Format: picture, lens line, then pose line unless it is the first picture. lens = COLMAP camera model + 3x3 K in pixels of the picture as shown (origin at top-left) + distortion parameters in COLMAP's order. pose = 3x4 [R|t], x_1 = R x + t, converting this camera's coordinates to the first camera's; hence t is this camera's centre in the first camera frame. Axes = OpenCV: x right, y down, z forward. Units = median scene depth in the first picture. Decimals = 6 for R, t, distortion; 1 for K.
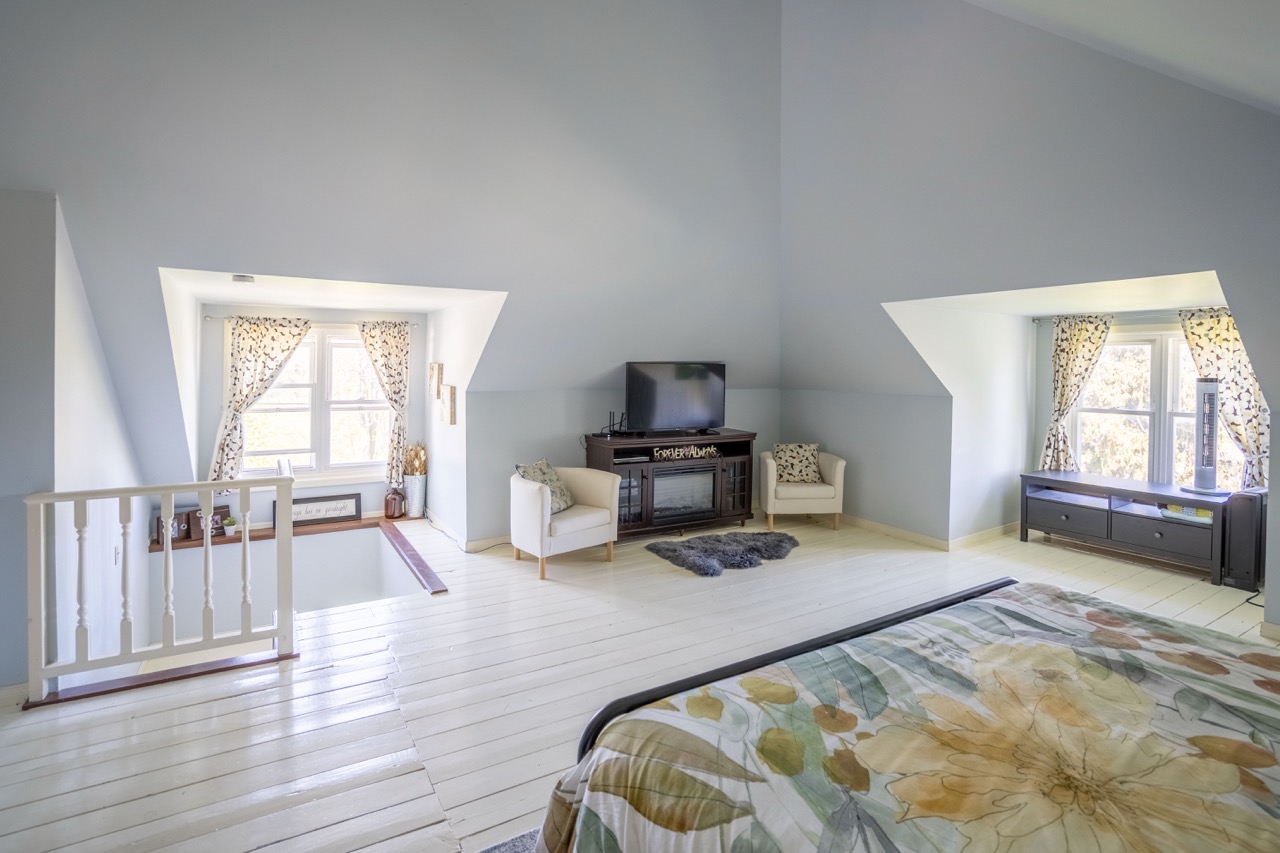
lens RADIAL K [[613.4, 0, 639.0], [0, 613.4, 427.2], [0, 0, 1]] dist [-0.018218, -0.000389]
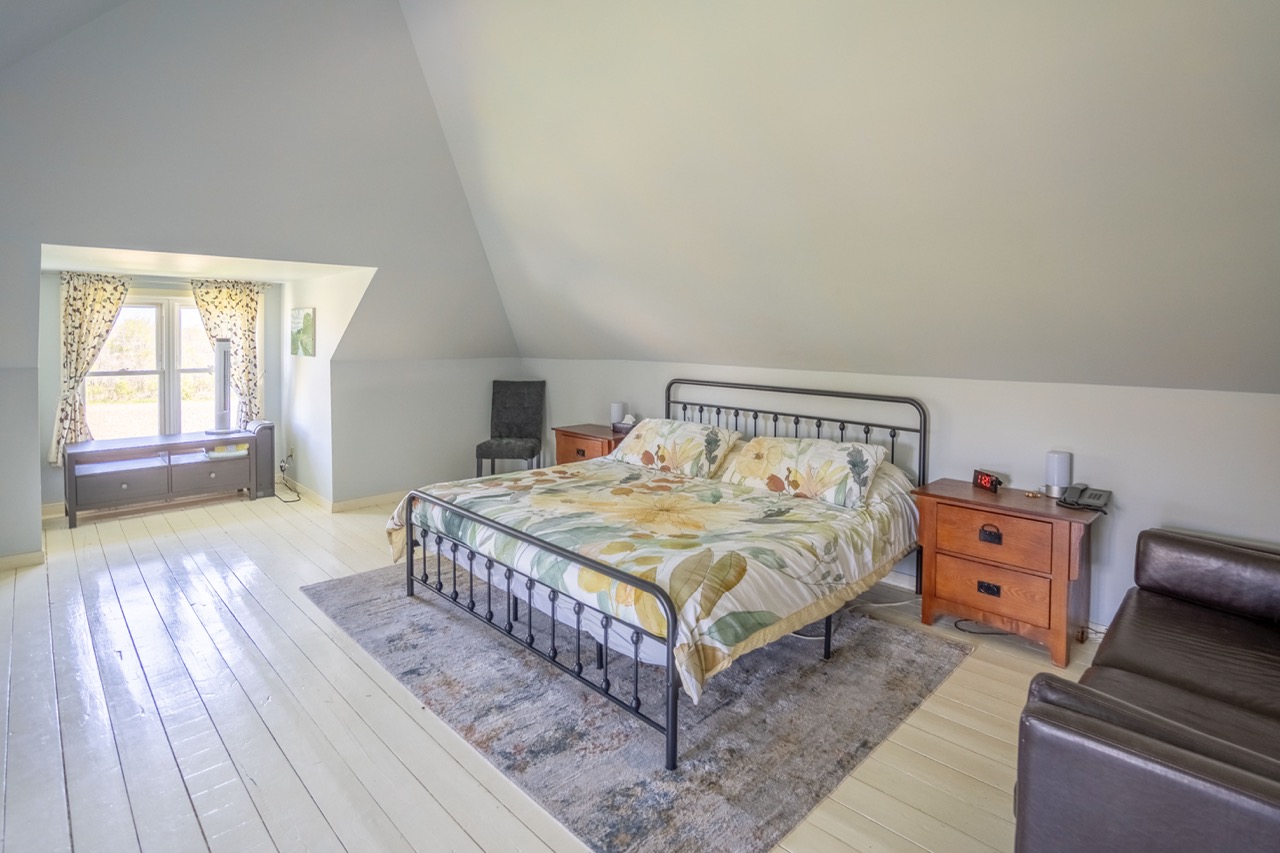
lens RADIAL K [[613.4, 0, 641.0], [0, 613.4, 426.2], [0, 0, 1]] dist [-0.018218, -0.000389]
pose [[-0.222549, -0.149956, 0.963320, -0.405419], [0.084382, 0.981429, 0.172269, -0.041741], [-0.971263, 0.119626, -0.205762, 0.399631]]
